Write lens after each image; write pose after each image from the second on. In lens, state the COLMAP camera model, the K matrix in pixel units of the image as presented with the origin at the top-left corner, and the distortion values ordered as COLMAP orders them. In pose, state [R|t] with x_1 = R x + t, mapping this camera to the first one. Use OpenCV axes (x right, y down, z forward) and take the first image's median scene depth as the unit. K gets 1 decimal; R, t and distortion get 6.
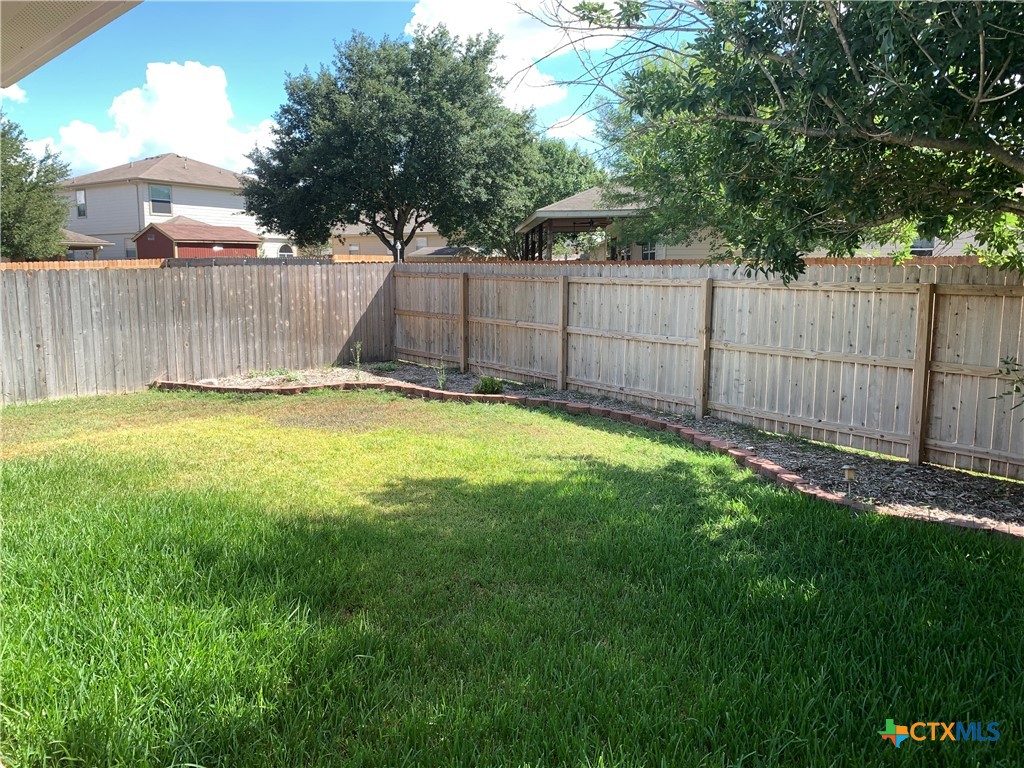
lens RADIAL K [[770.1, 0, 513.5], [0, 770.1, 380.6], [0, 0, 1]] dist [0.015840, 0.002092]
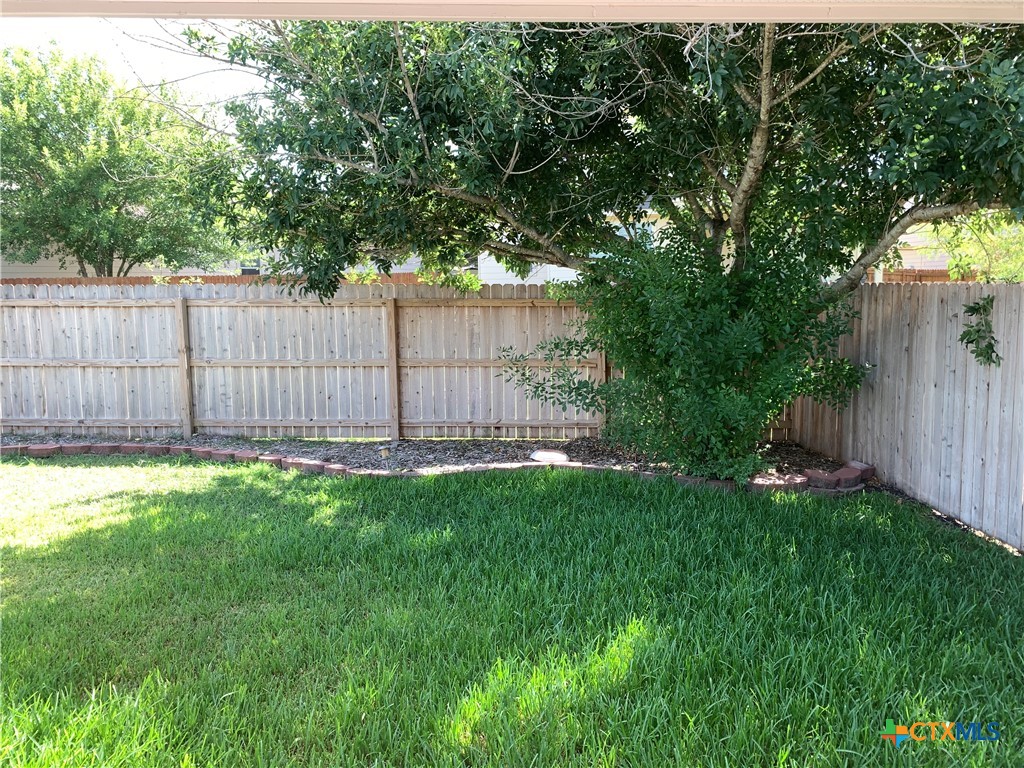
lens RADIAL K [[770.1, 0, 516.2], [0, 770.1, 383.5], [0, 0, 1]] dist [0.015840, 0.002092]
pose [[0.629718, -0.108814, 0.769165, -0.271741], [0.121002, 0.991795, 0.041245, -0.010910], [-0.767342, 0.067098, 0.637718, 0.030987]]
